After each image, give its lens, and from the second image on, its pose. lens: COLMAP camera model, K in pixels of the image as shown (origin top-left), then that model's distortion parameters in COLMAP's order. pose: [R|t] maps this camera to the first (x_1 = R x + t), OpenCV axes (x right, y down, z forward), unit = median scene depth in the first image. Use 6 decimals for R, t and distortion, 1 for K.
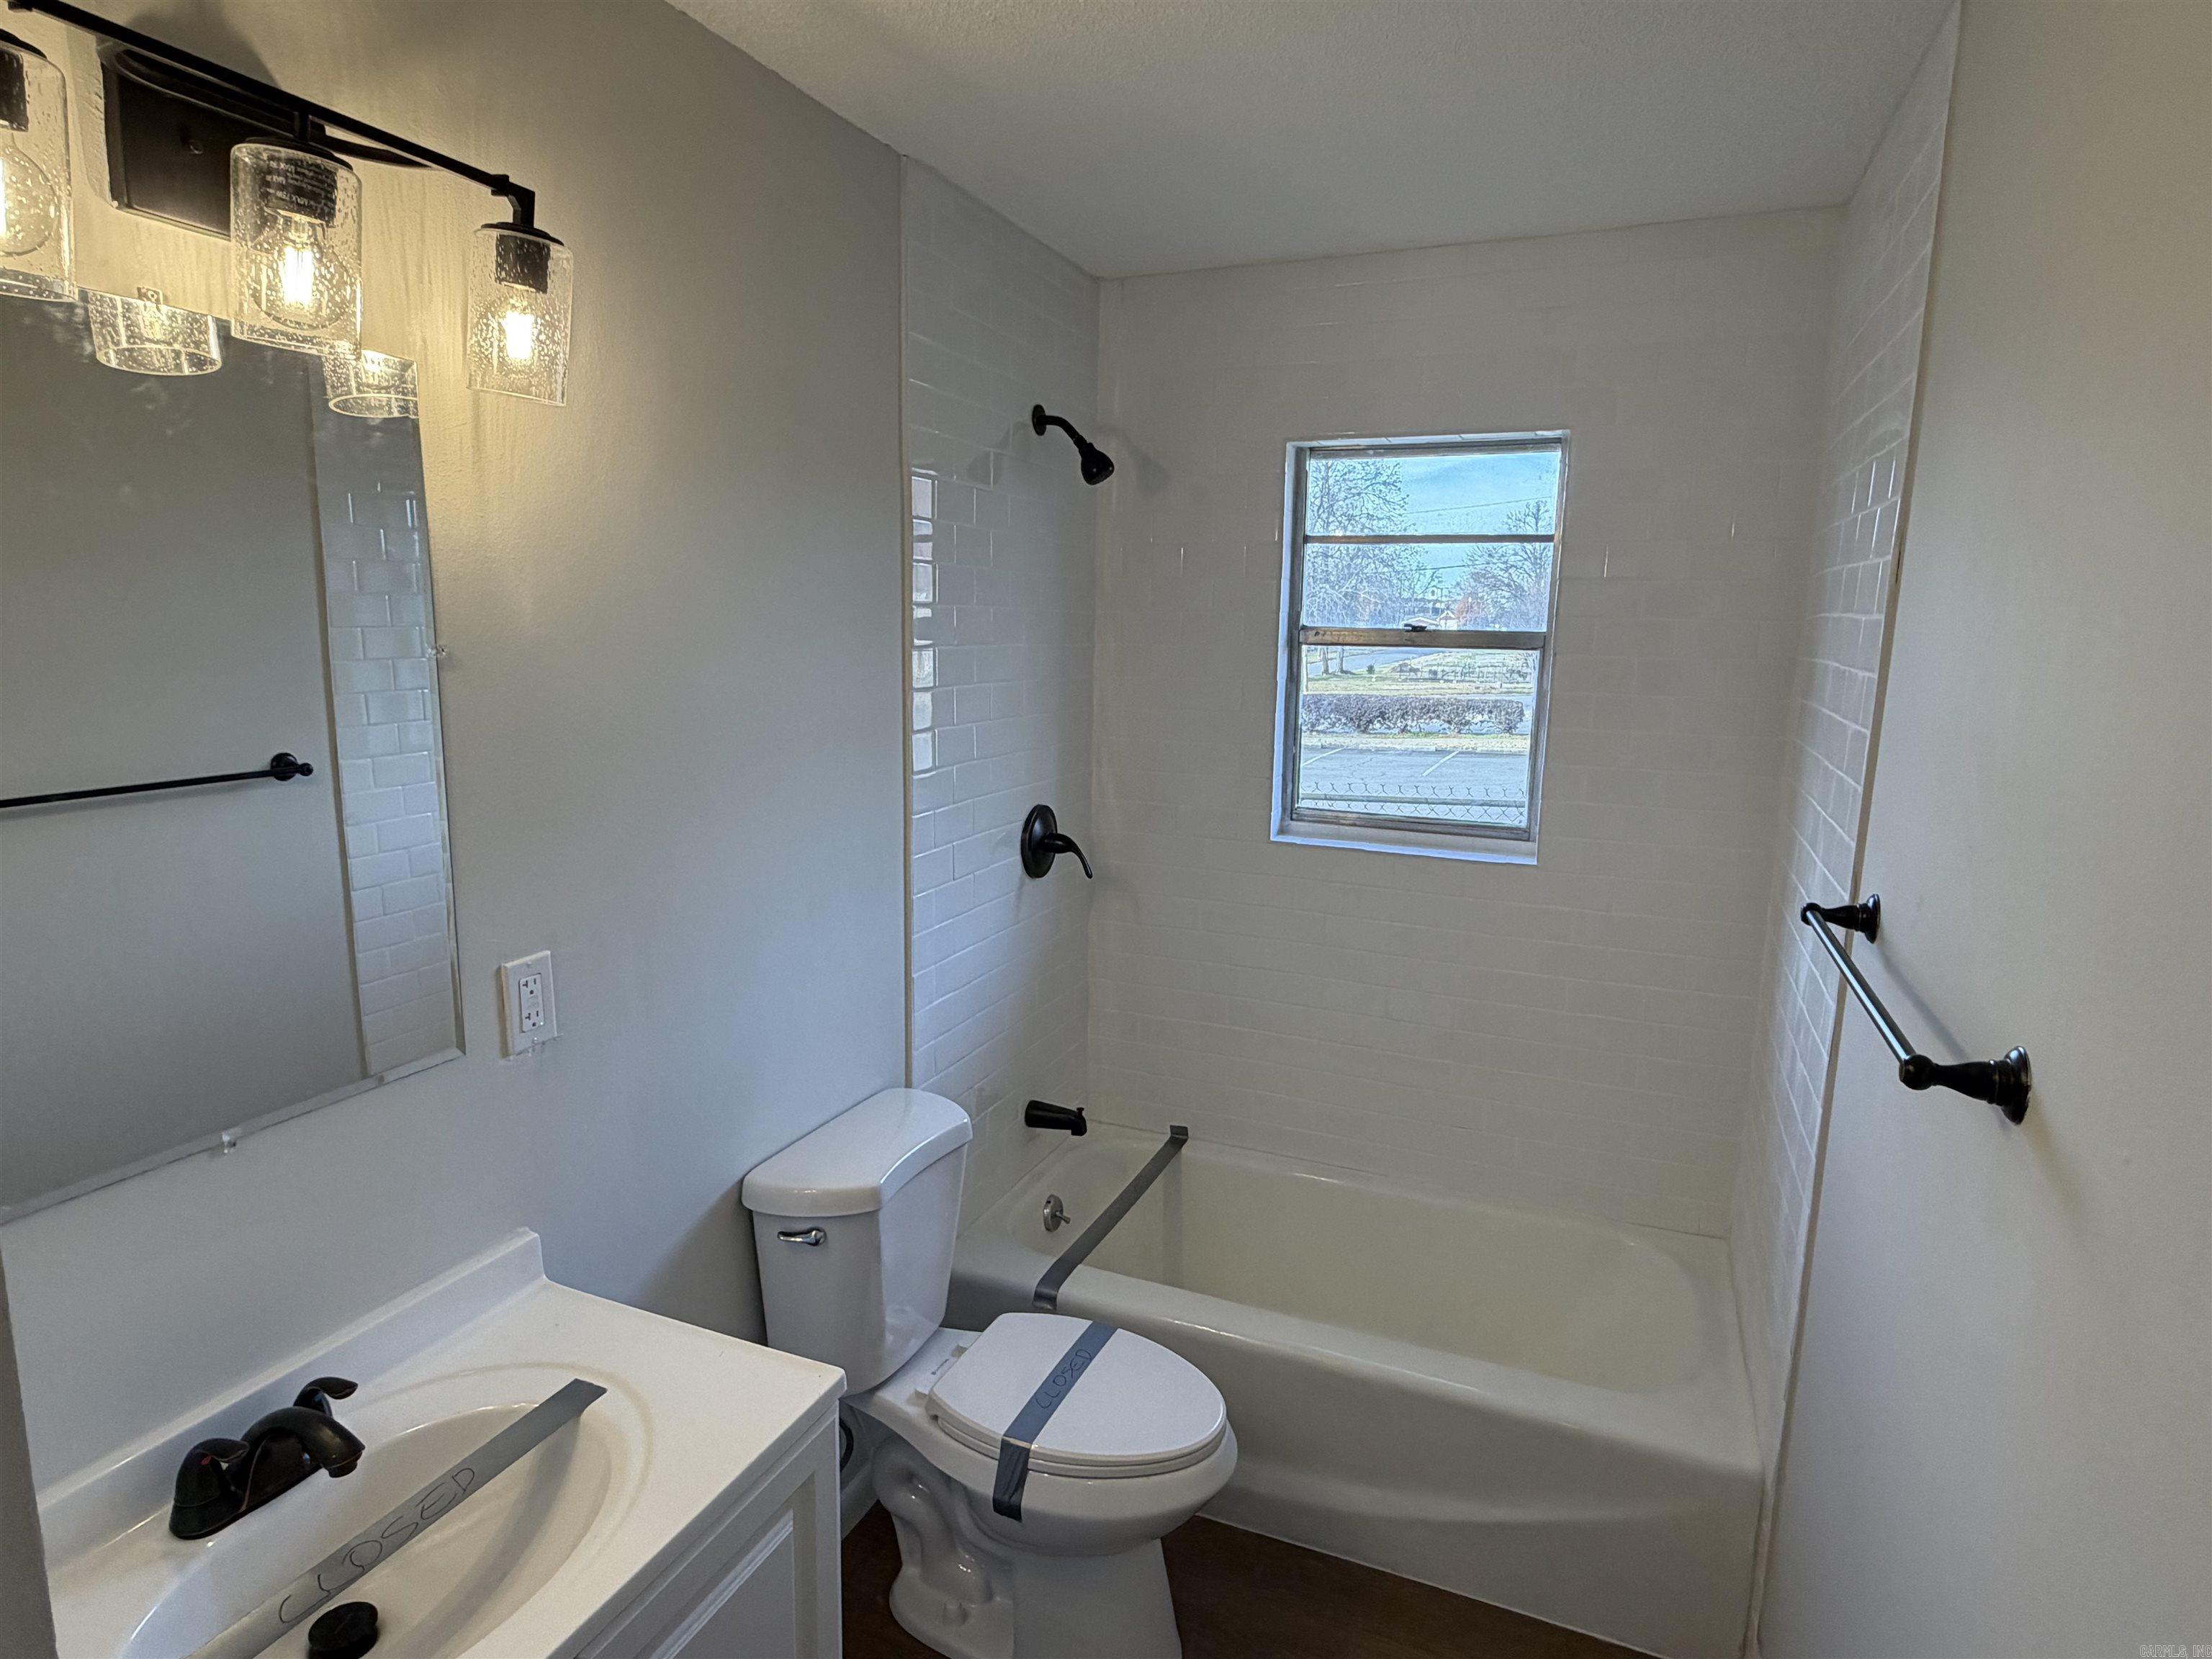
lens RADIAL K [[1223.8, 0, 1106.9], [0, 1223.8, 822.8], [0, 0, 1]] dist [-0.001260, 0.001745]
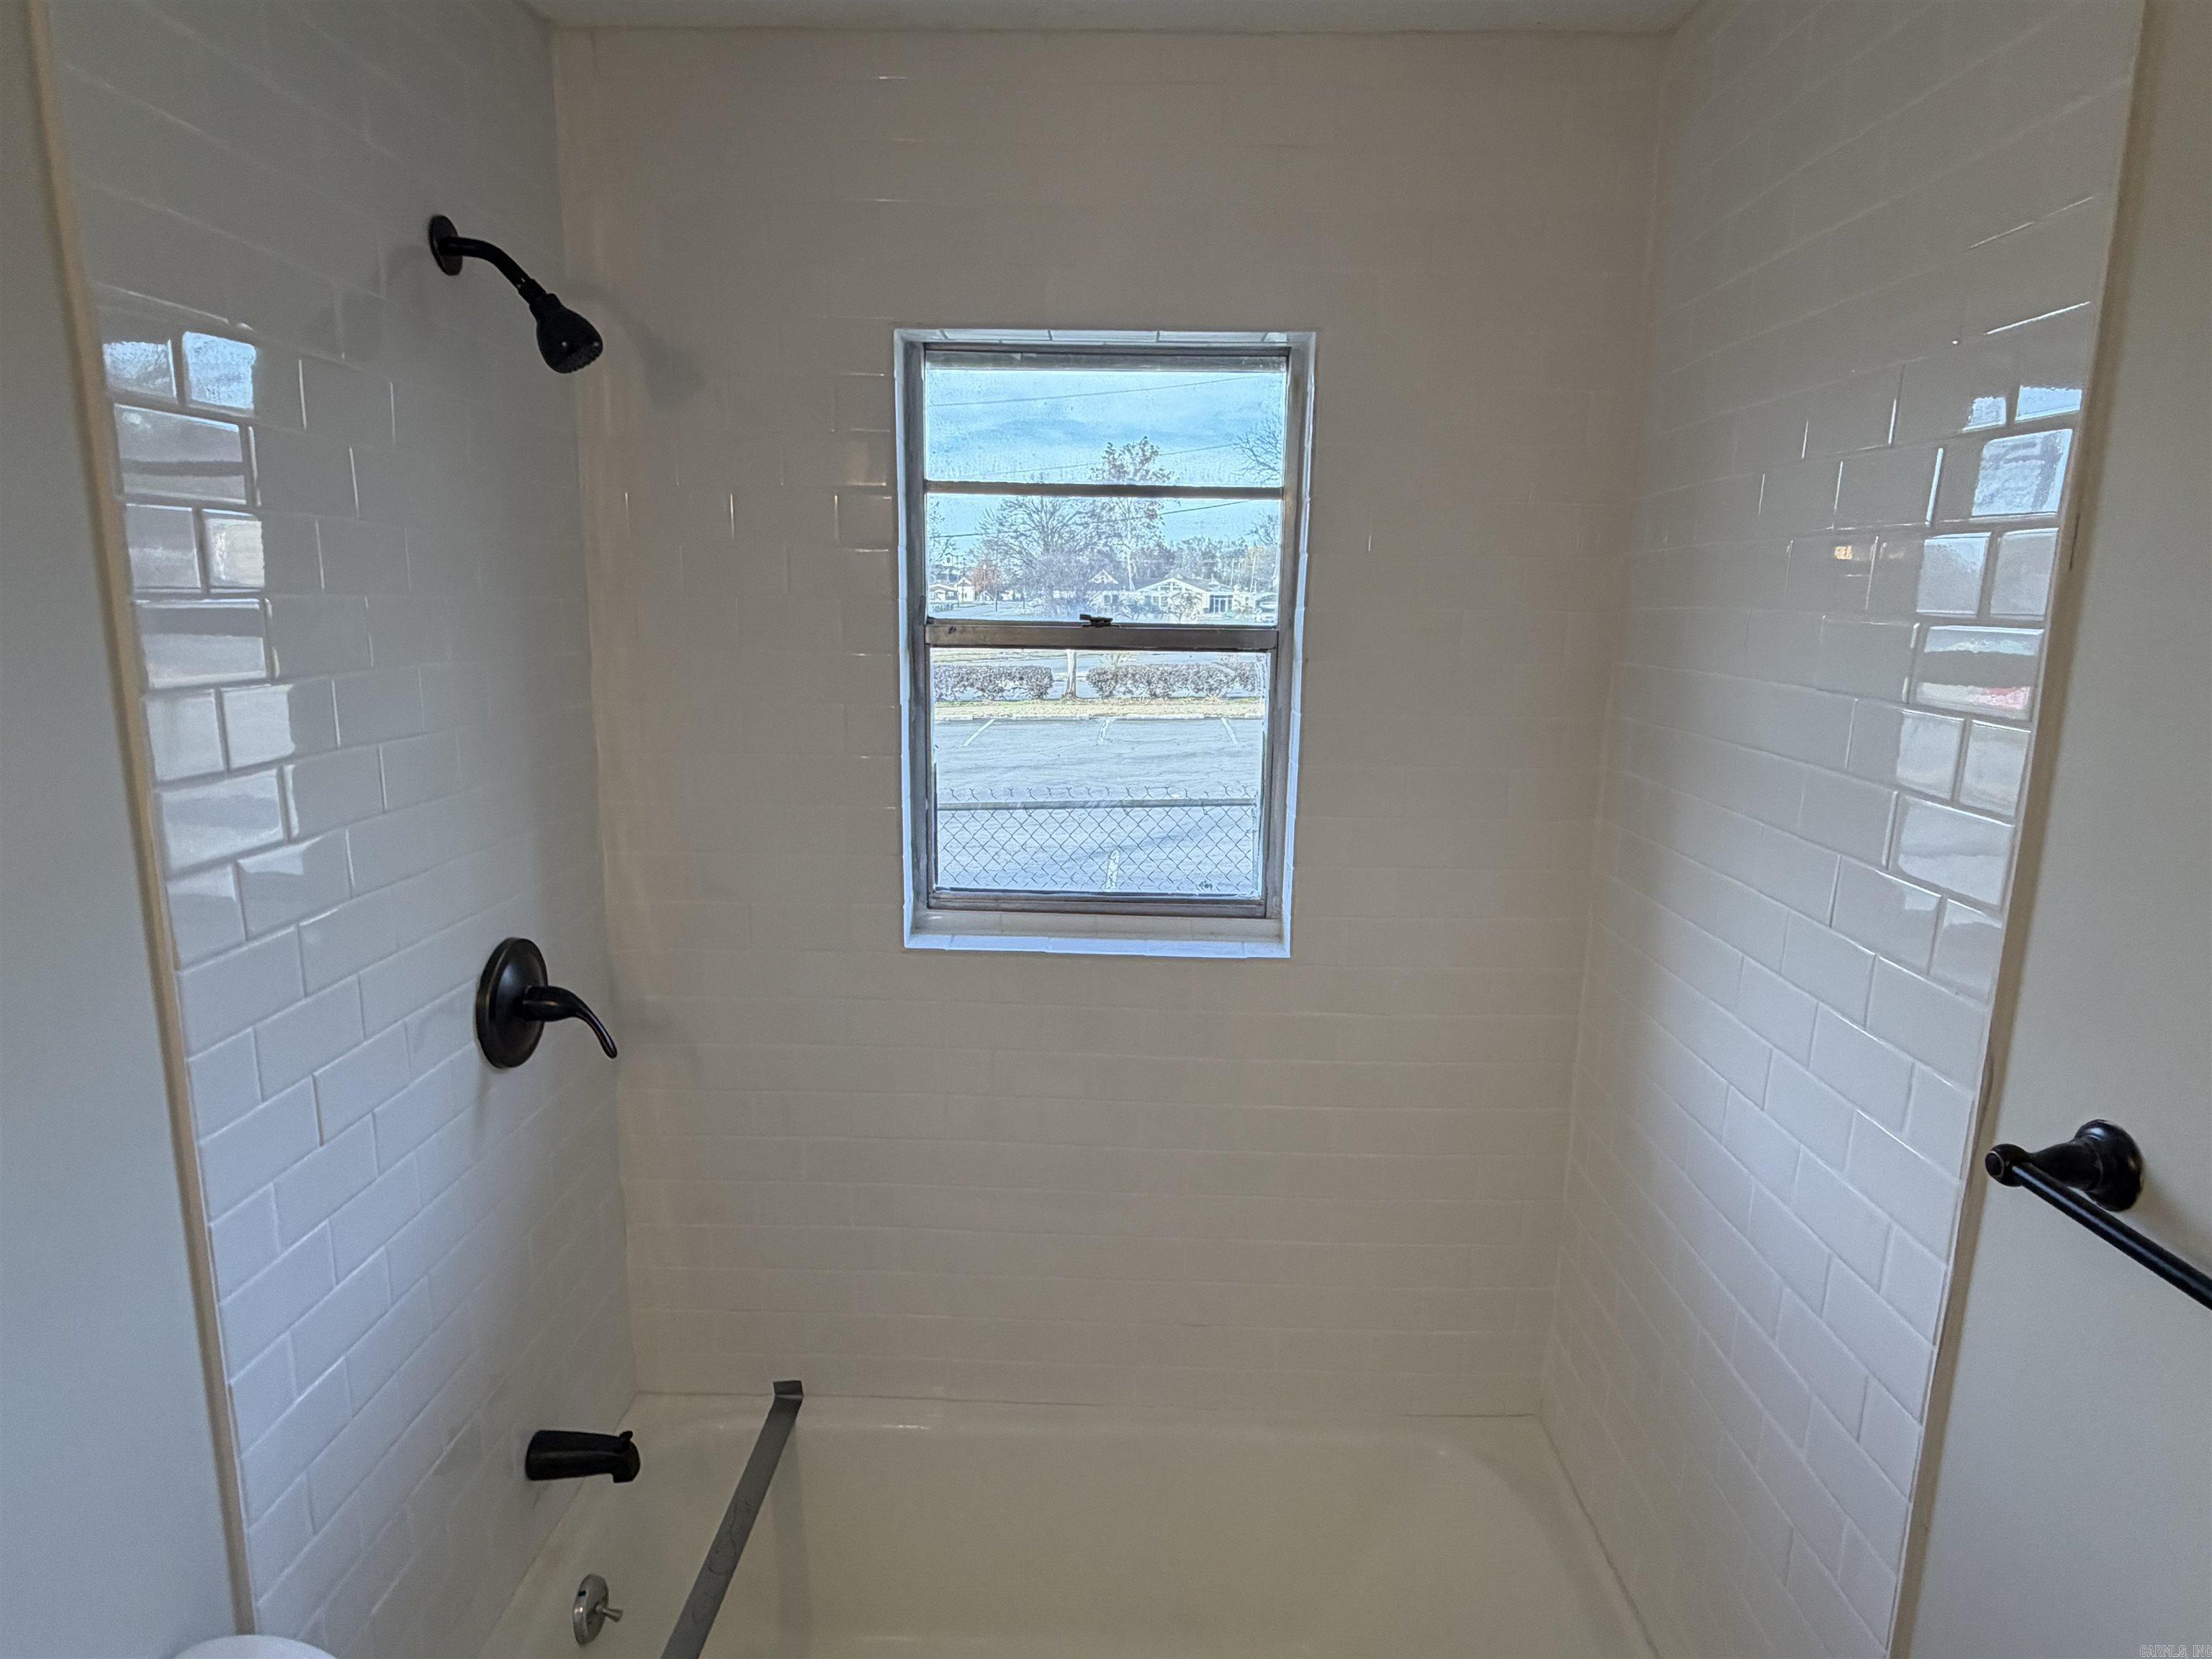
lens RADIAL K [[1223.8, 0, 1107.1], [0, 1223.8, 827.5], [0, 0, 1]] dist [-0.001260, 0.001745]
pose [[0.928414, -0.072403, 0.364424, 0.000307], [0.061390, 0.997241, 0.041730, -0.072866], [-0.366440, -0.016371, 0.930298, 0.362349]]
